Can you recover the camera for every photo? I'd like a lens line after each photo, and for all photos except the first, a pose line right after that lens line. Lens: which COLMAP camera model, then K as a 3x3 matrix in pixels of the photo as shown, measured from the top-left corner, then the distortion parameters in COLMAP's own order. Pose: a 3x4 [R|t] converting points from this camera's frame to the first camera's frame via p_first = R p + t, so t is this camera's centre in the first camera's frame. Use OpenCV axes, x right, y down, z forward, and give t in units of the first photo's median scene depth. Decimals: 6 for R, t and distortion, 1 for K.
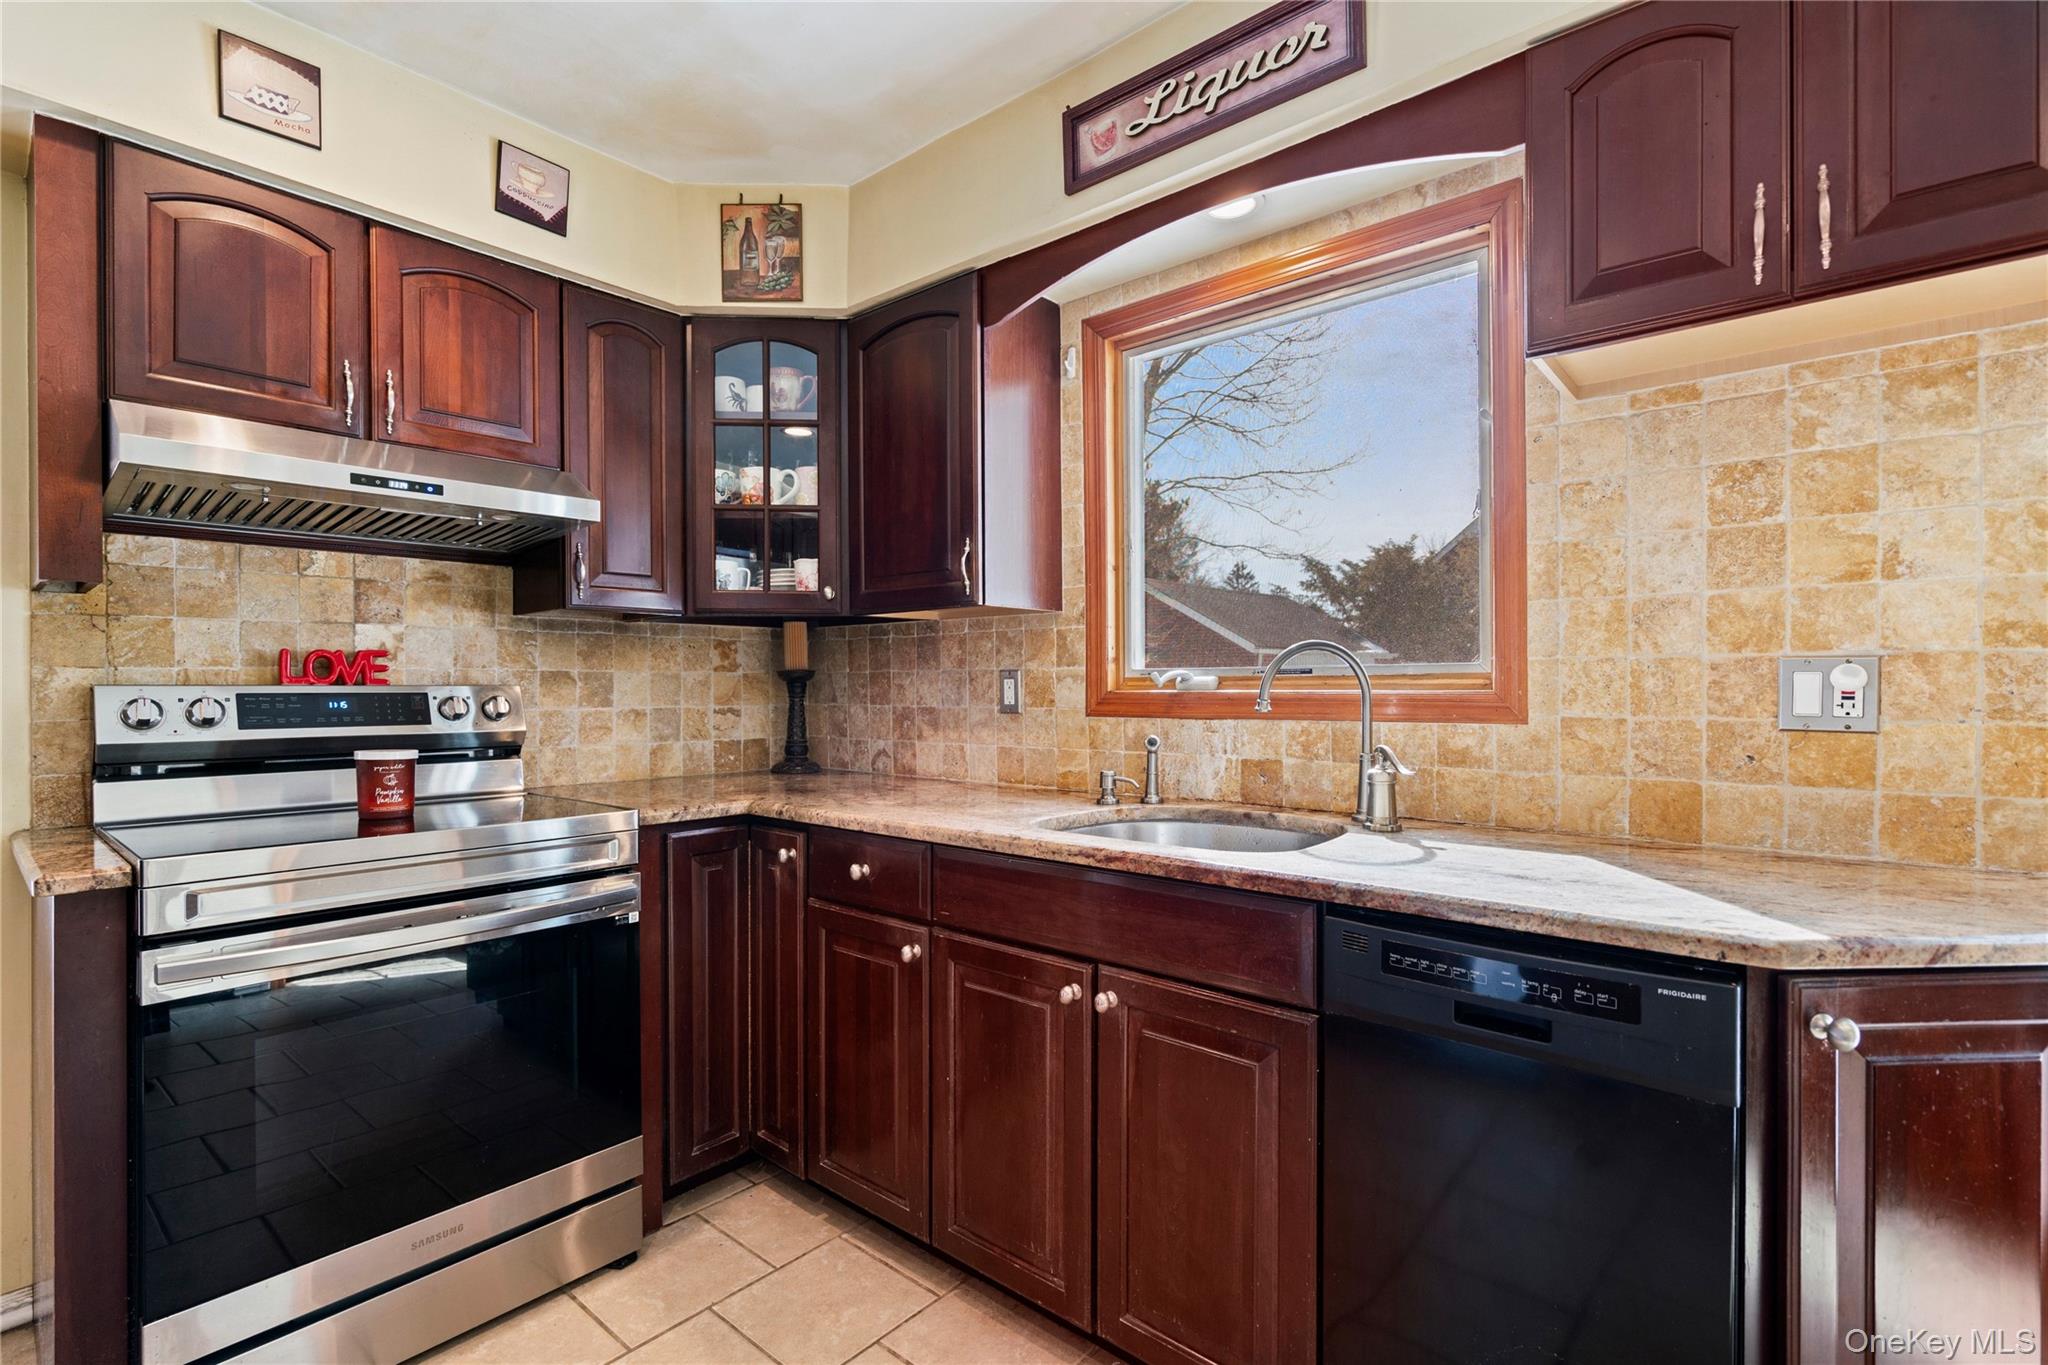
lens RADIAL K [[944.2, 0, 1008.2], [0, 944.2, 685.9], [0, 0, 1]] dist [-0.007891, 0.004900]
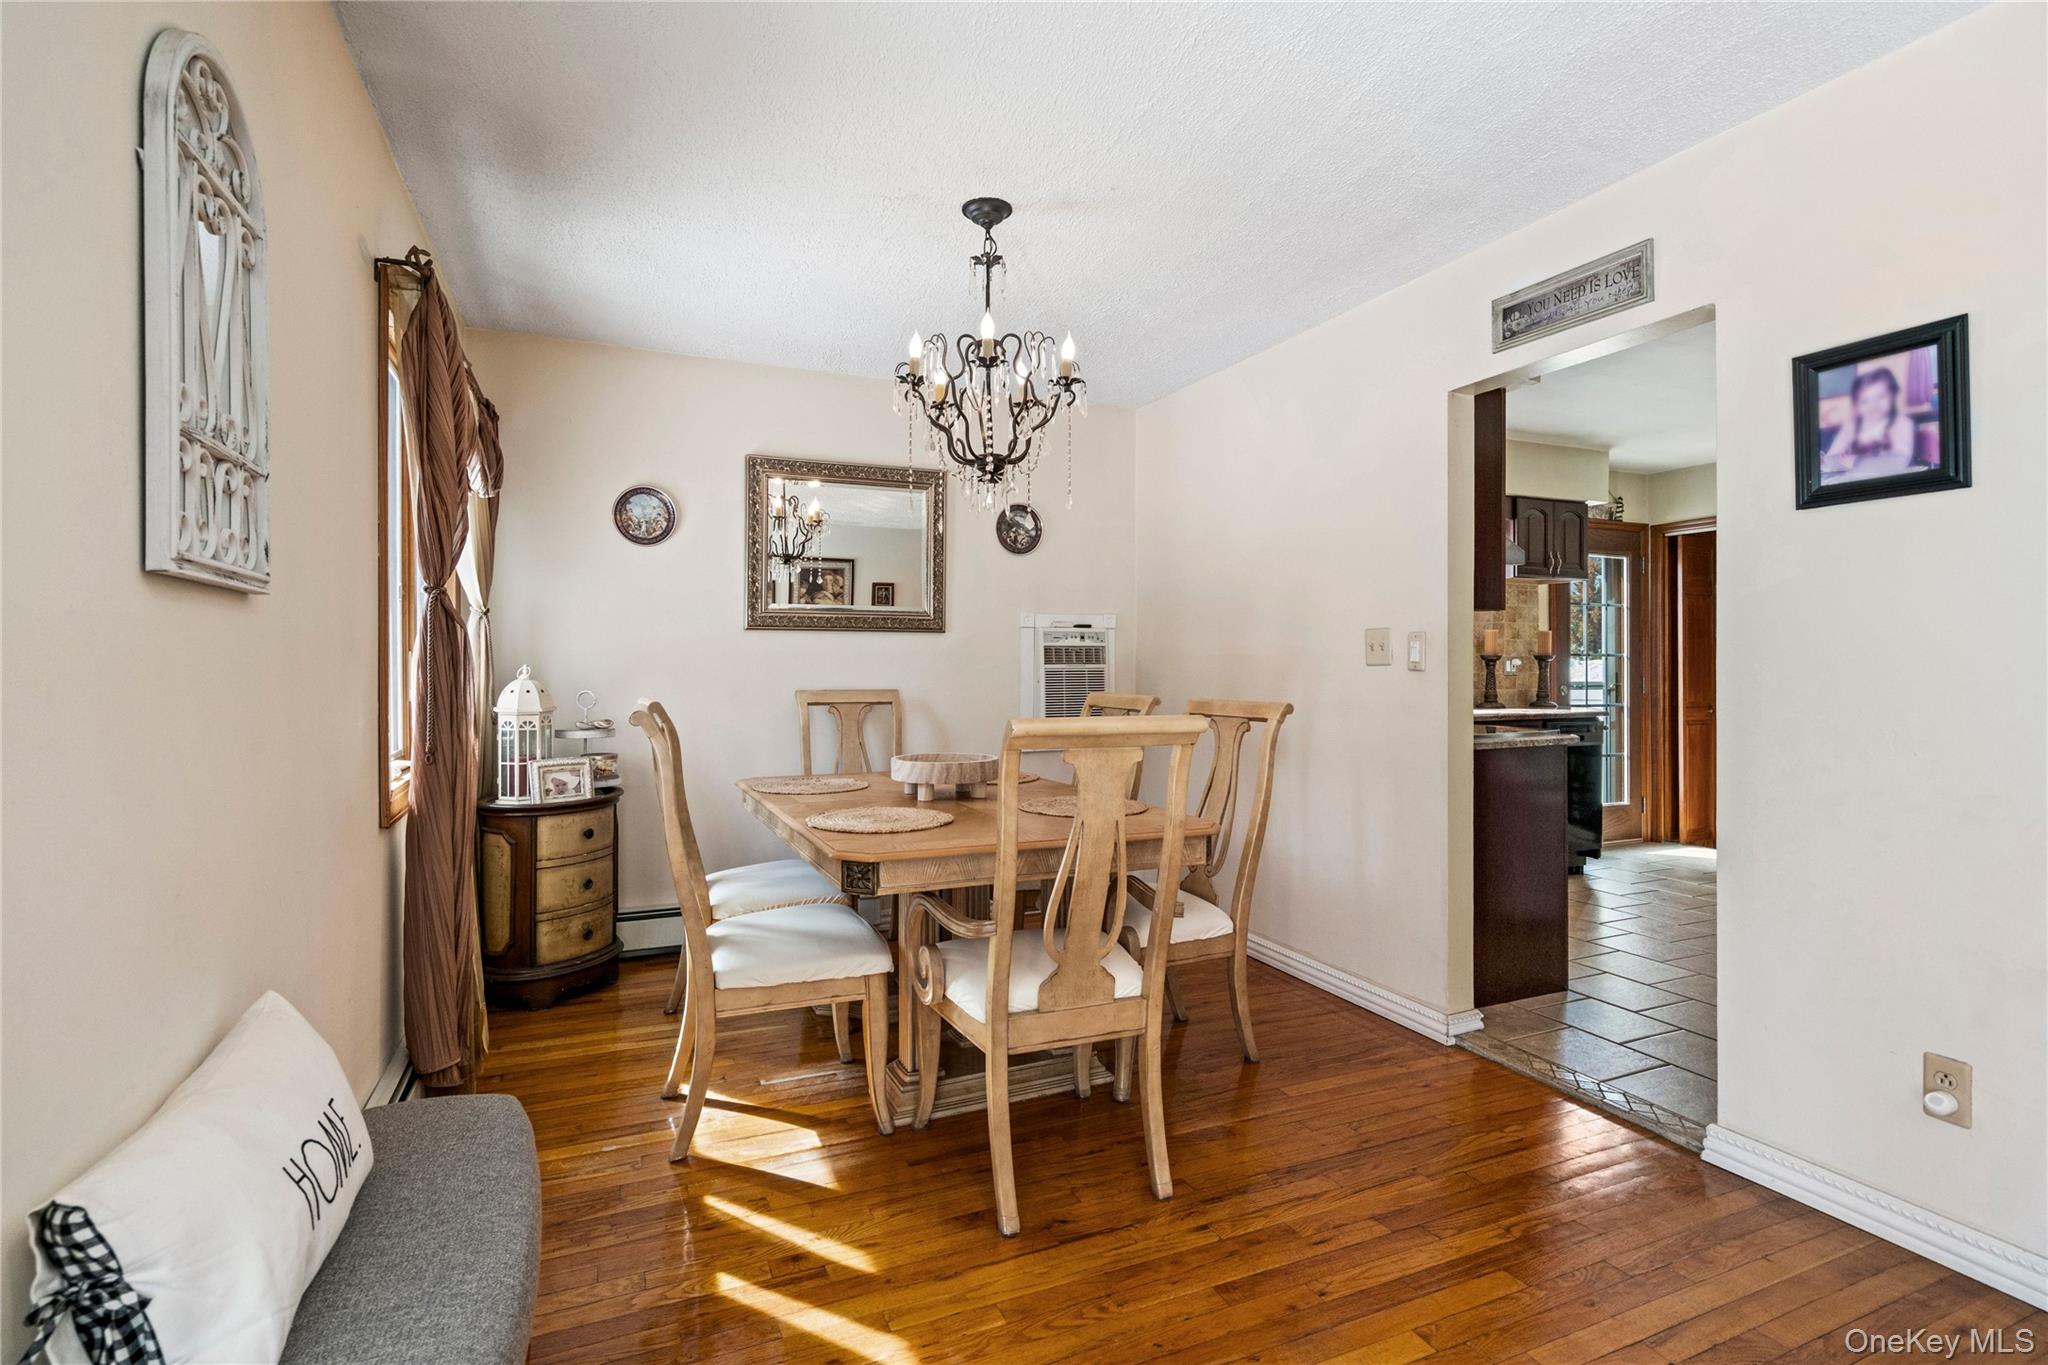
lens RADIAL K [[944.2, 0, 1000.3], [0, 944.2, 669.2], [0, 0, 1]] dist [-0.007891, 0.004900]
pose [[0.436298, -0.001291, 0.899801, -2.494802], [0.002262, 0.999997, 0.000338, 0.010434], [-0.899799, 0.001888, 0.436300, 0.802154]]
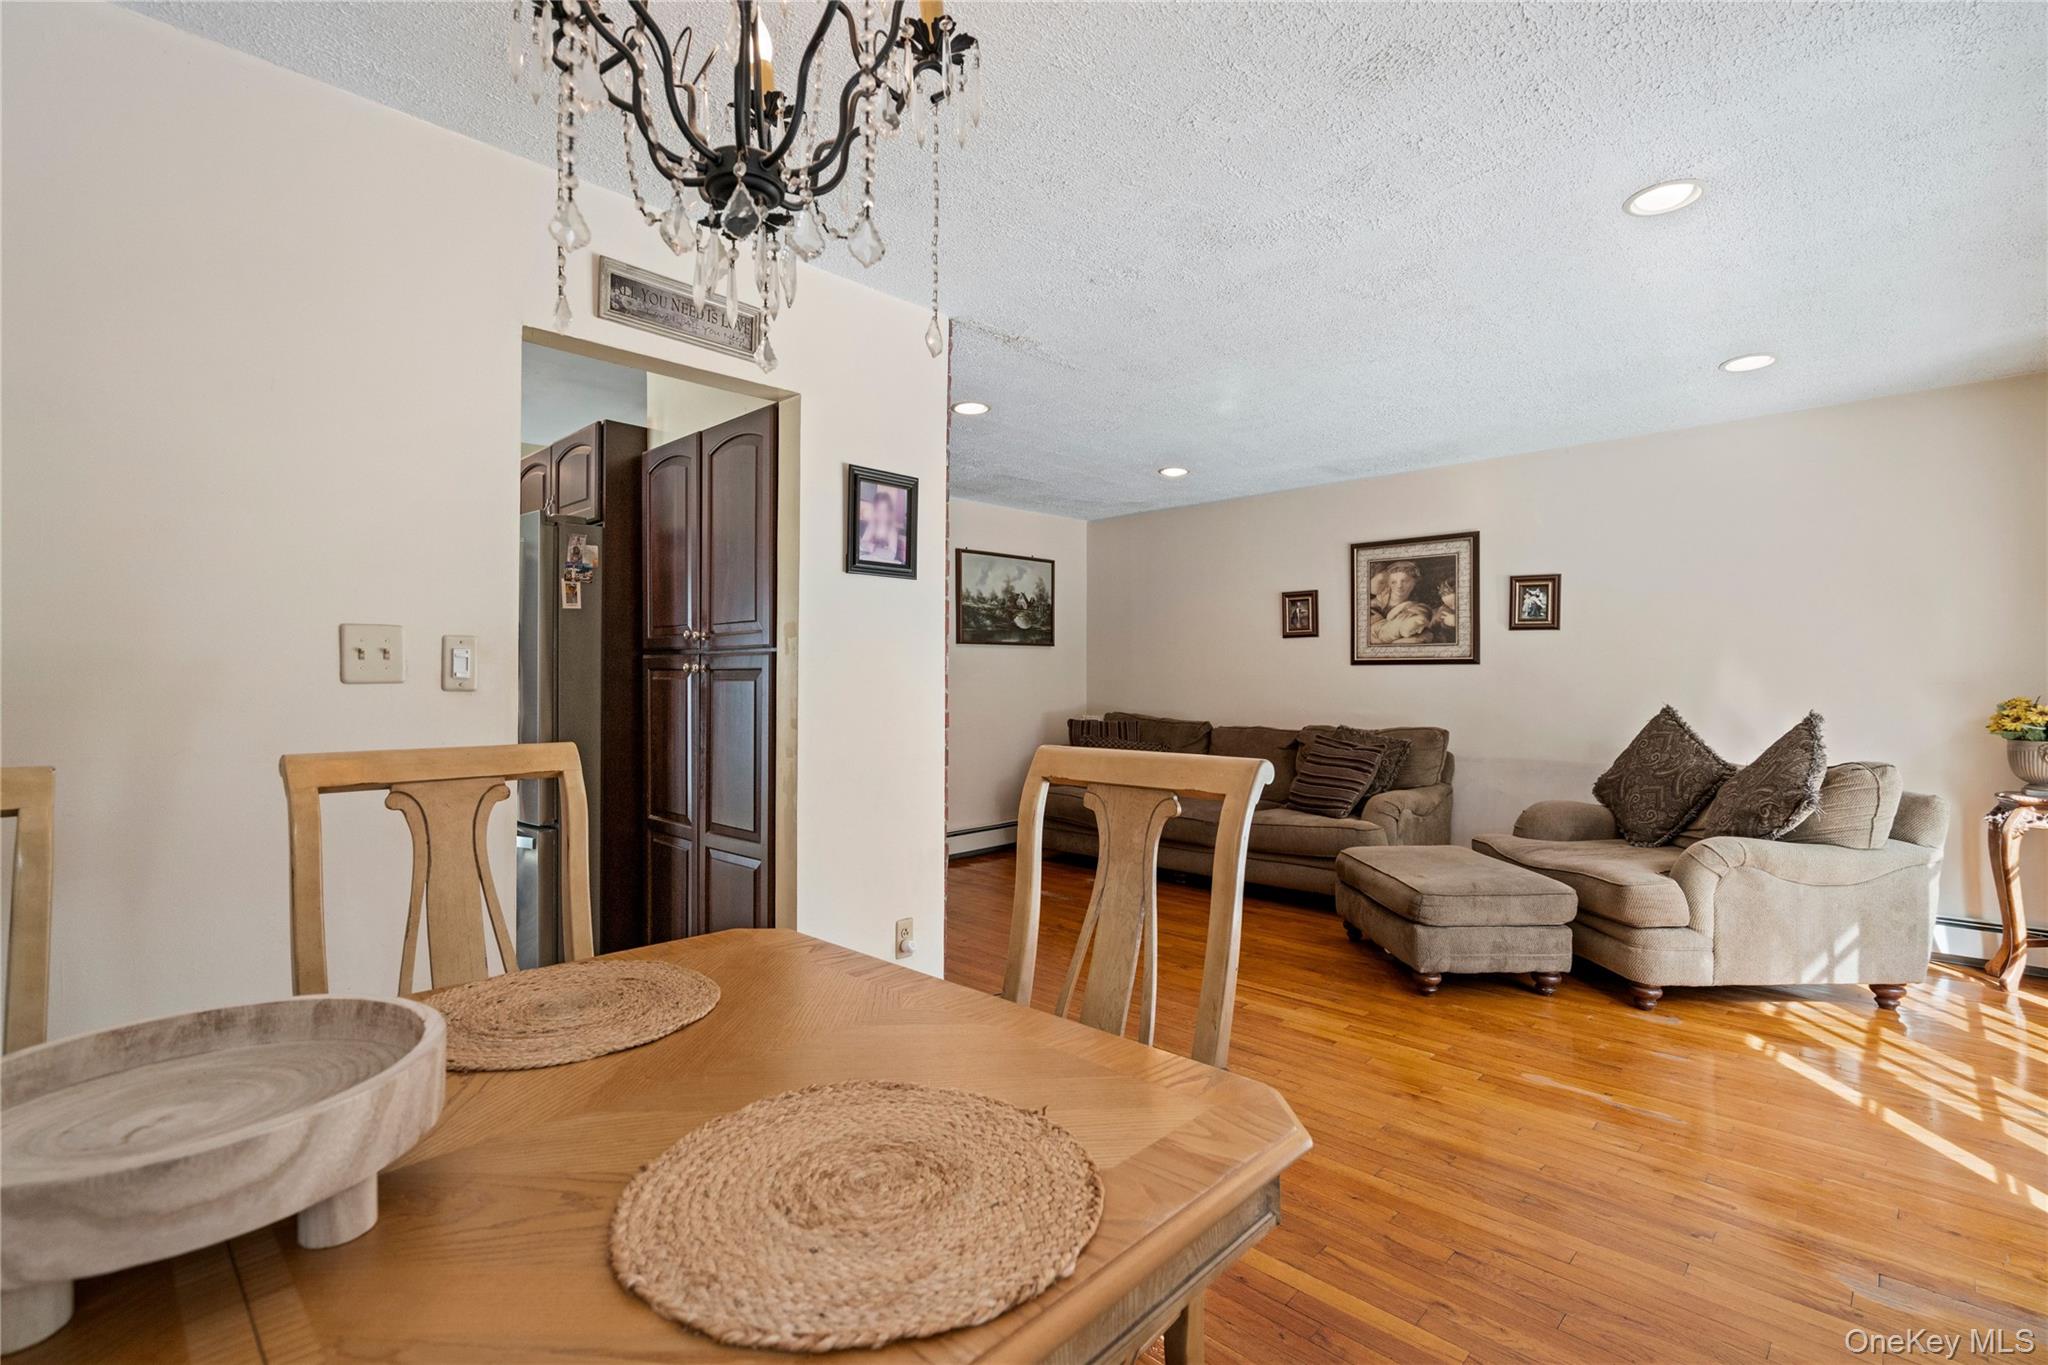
lens RADIAL K [[944.2, 0, 987.9], [0, 944.2, 680.4], [0, 0, 1]] dist [-0.007891, 0.004900]
pose [[-0.997948, -0.000488, 0.064024, -1.536416], [-0.000391, 0.999999, 0.001515, 0.002113], [-0.064024, 0.001486, -0.997947, 1.854283]]
